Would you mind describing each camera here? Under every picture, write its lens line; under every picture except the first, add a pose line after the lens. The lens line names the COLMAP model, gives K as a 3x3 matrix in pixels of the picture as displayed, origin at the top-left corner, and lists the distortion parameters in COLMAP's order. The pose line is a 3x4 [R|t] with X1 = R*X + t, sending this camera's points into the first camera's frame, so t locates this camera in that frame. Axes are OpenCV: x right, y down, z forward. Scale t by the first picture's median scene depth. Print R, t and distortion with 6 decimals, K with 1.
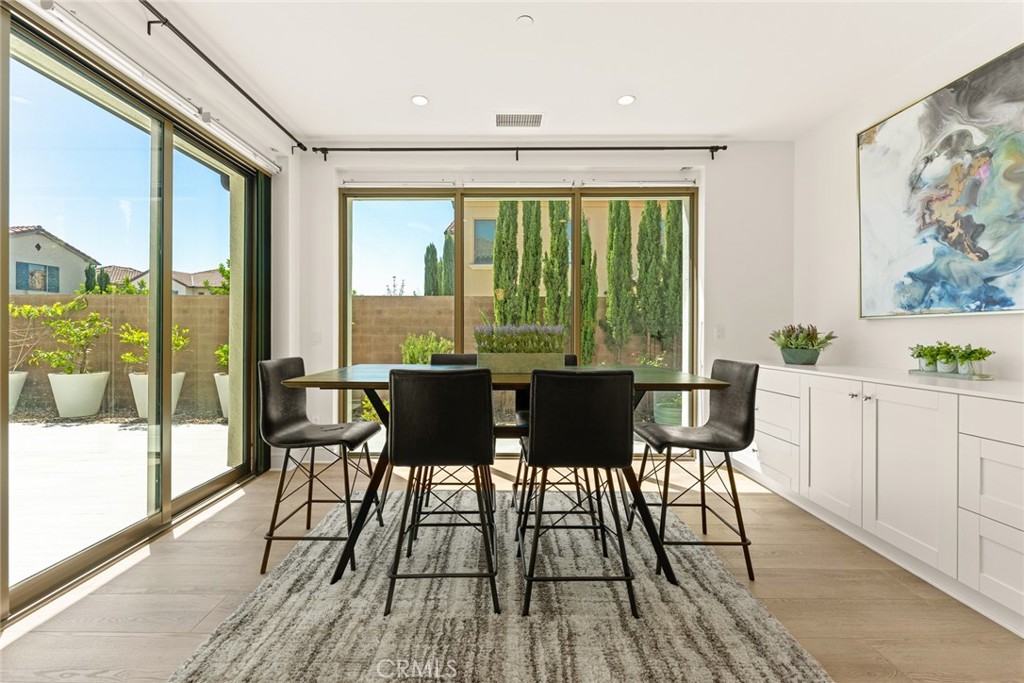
lens RADIAL K [[416.8, 0, 502.2], [0, 416.8, 333.7], [0, 0, 1]] dist [0.000180, 0.000009]
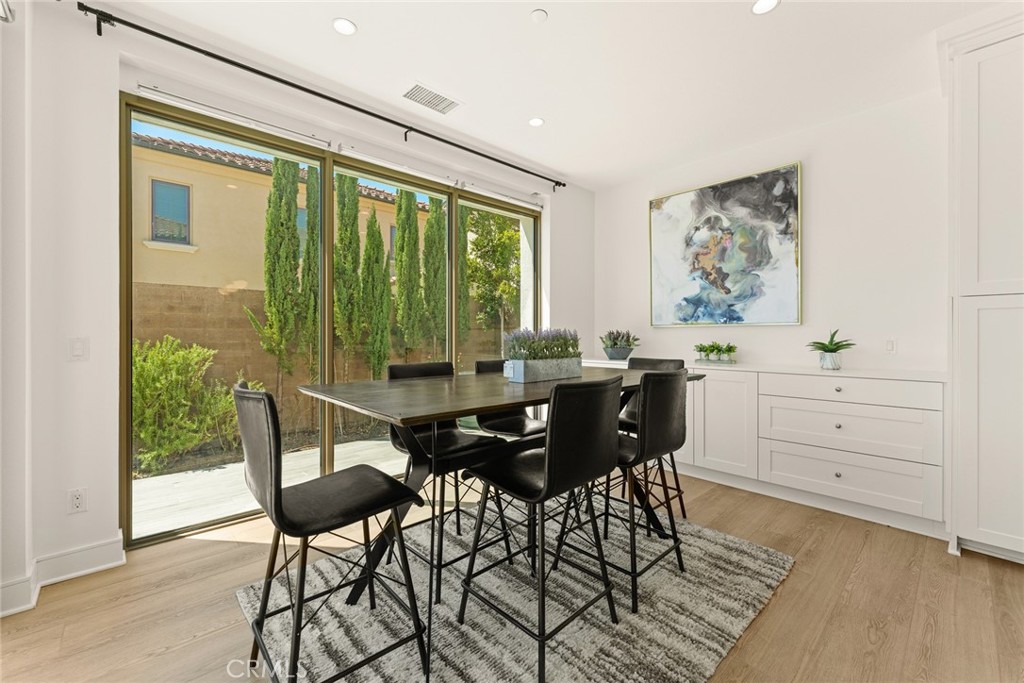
lens RADIAL K [[414.4, 0, 511.5], [0, 414.4, 336.8], [0, 0, 1]] dist [-0.000756, -0.000271]
pose [[0.734866, -0.004191, 0.678200, -0.531005], [0.003493, 0.999991, 0.002394, -0.005592], [-0.678204, 0.000610, 0.734874, 0.278832]]
